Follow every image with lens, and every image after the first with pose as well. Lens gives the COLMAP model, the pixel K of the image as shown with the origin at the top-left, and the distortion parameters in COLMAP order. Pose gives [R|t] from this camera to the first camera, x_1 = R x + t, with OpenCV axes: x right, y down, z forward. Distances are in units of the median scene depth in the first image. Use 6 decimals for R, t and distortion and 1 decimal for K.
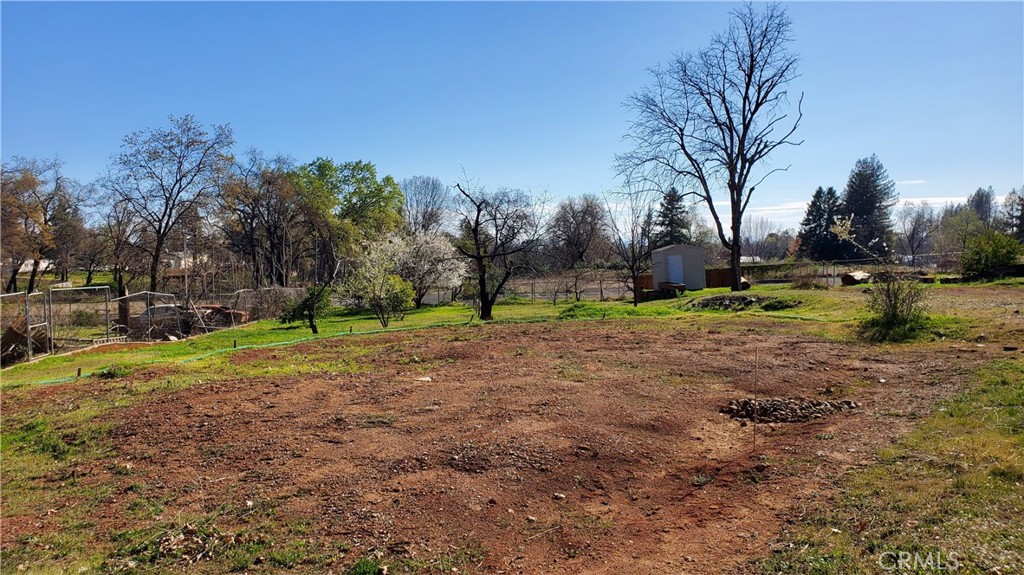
lens RADIAL K [[763.2, 0, 507.5], [0, 763.2, 288.7], [0, 0, 1]] dist [-0.003606, -0.028265]
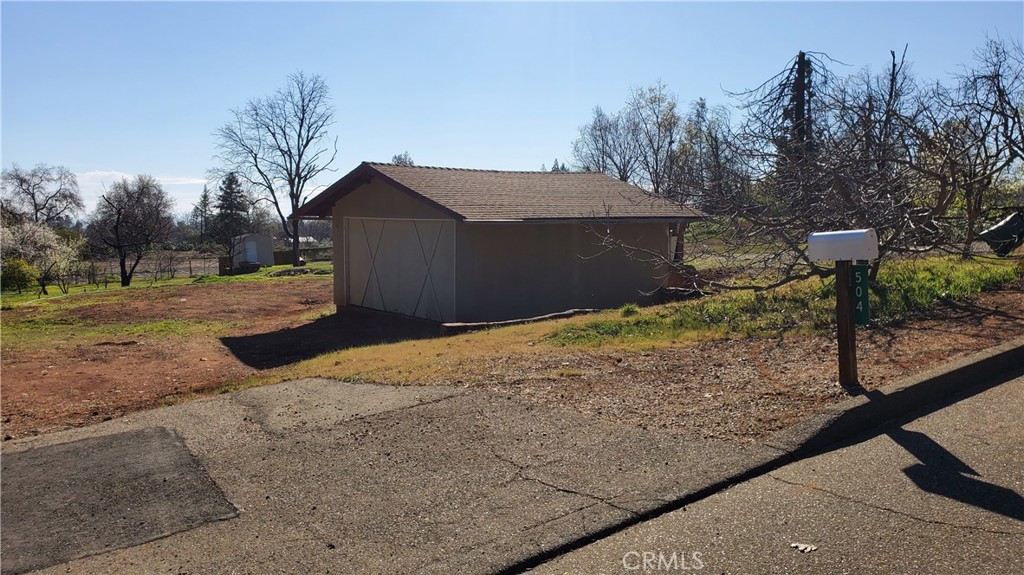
lens RADIAL K [[763.2, 0, 517.5], [0, 763.2, 285.4], [0, 0, 1]] dist [-0.003606, -0.028265]
pose [[0.836773, -0.032526, 0.546583, -0.146154], [0.019901, 0.999381, 0.029006, 0.004613], [-0.547188, -0.013394, 0.836903, -0.455432]]
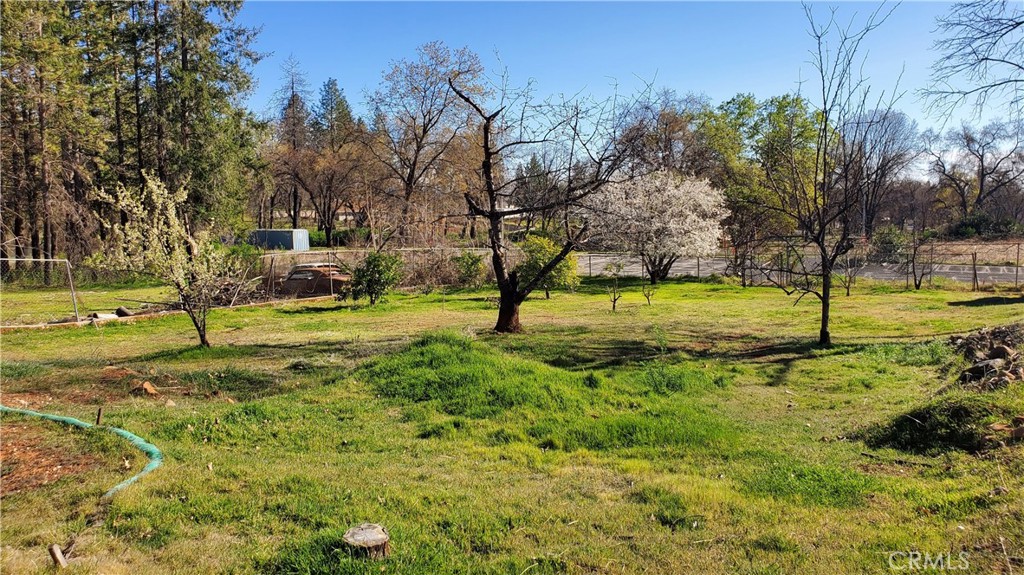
lens RADIAL K [[763.2, 0, 515.0], [0, 763.2, 286.6], [0, 0, 1]] dist [-0.003606, -0.028265]
pose [[0.812000, 0.066033, -0.579910, 0.239064], [-0.029577, 0.996958, 0.072107, -0.024665], [0.582908, -0.041399, 0.811483, 0.466290]]
